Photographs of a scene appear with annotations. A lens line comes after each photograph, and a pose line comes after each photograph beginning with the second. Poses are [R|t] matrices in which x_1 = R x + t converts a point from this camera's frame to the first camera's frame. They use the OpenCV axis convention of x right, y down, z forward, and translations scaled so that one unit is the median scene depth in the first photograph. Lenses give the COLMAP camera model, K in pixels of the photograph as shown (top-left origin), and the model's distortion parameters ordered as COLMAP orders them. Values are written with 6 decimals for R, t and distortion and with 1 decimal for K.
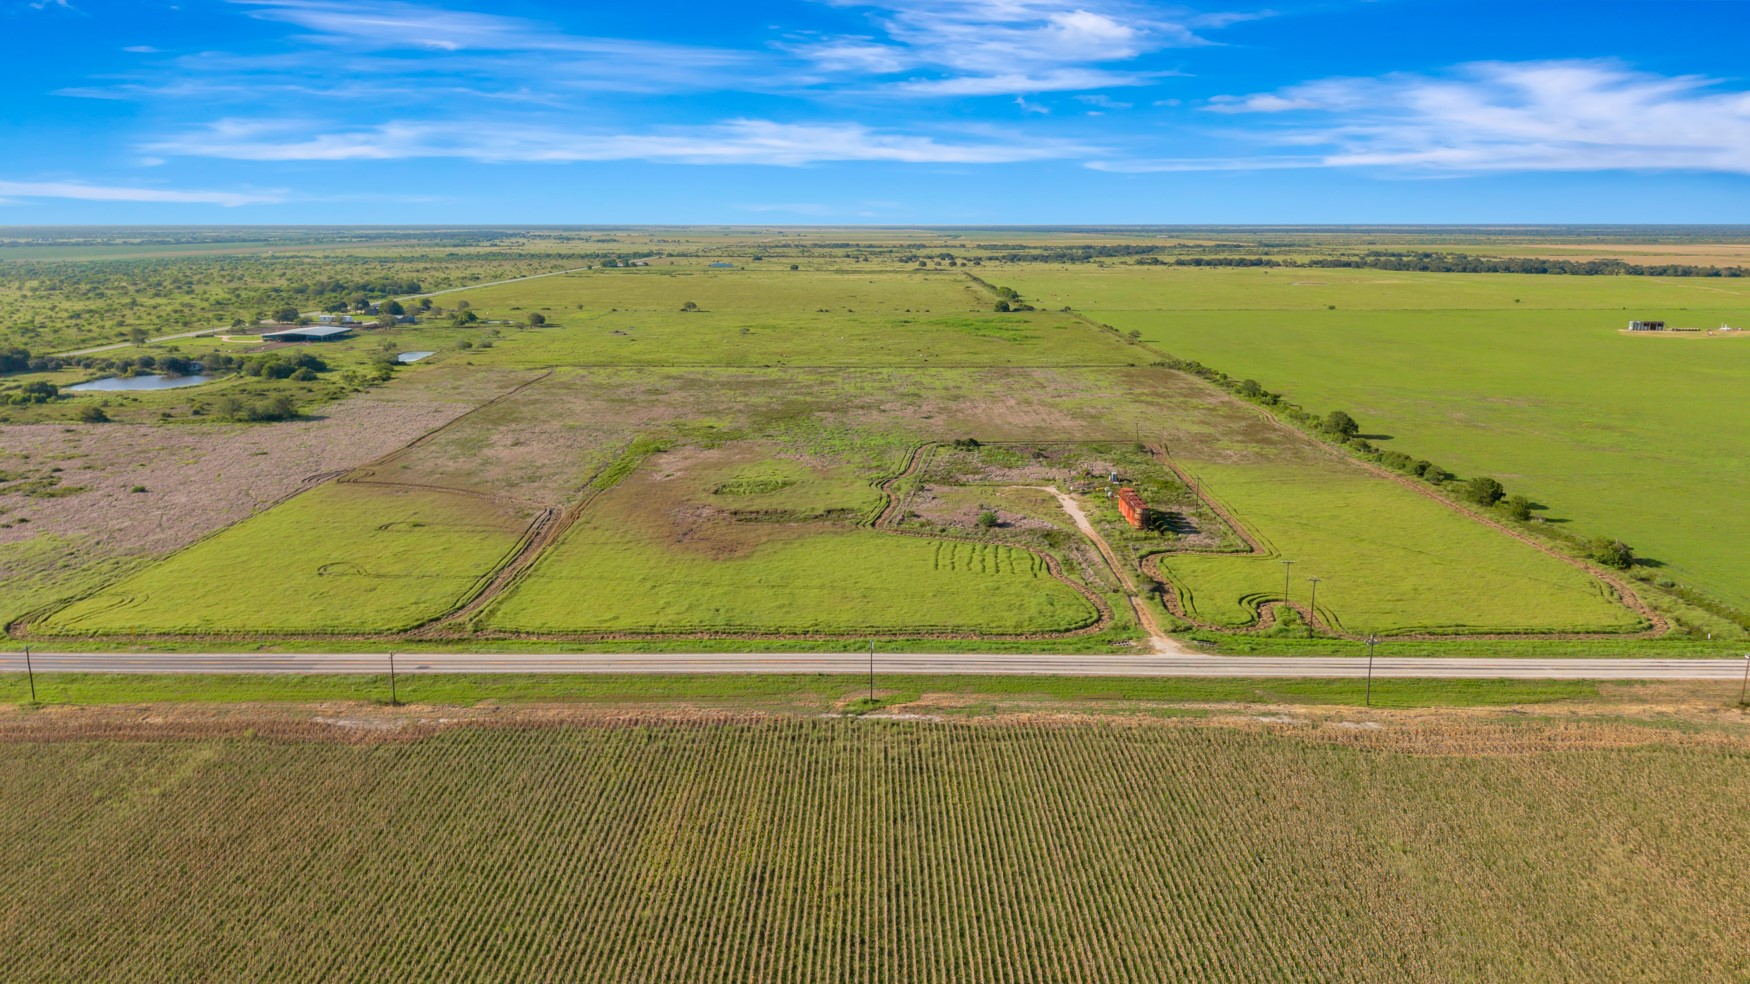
lens RADIAL K [[1172.1, 0, 865.1], [0, 1172.1, 496.0], [0, 0, 1]] dist [0.018810, -0.006404]
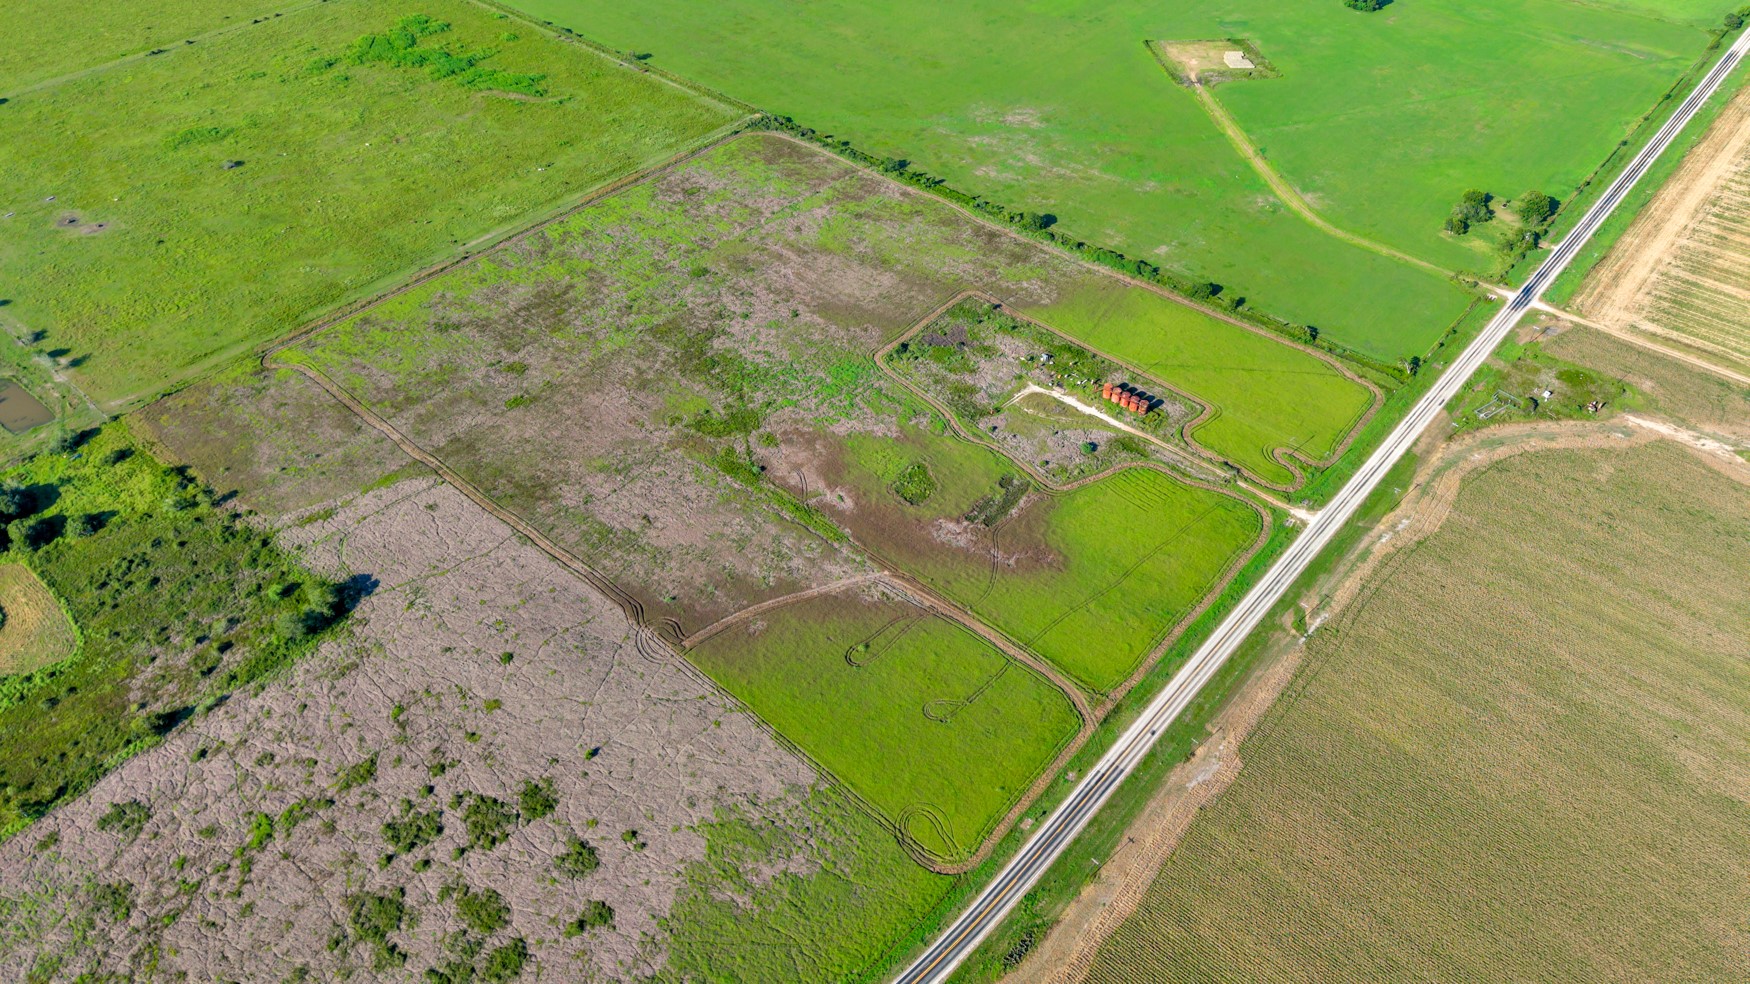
lens RADIAL K [[1164.0, 0, 867.3], [0, 1164.0, 491.8], [0, 0, 1]] dist [0.042368, -0.050876]
pose [[0.660160, -0.512548, 0.549074, -0.258993], [0.178497, 0.817113, 0.548147, -0.221935], [-0.729608, -0.263856, 0.630914, 0.038600]]
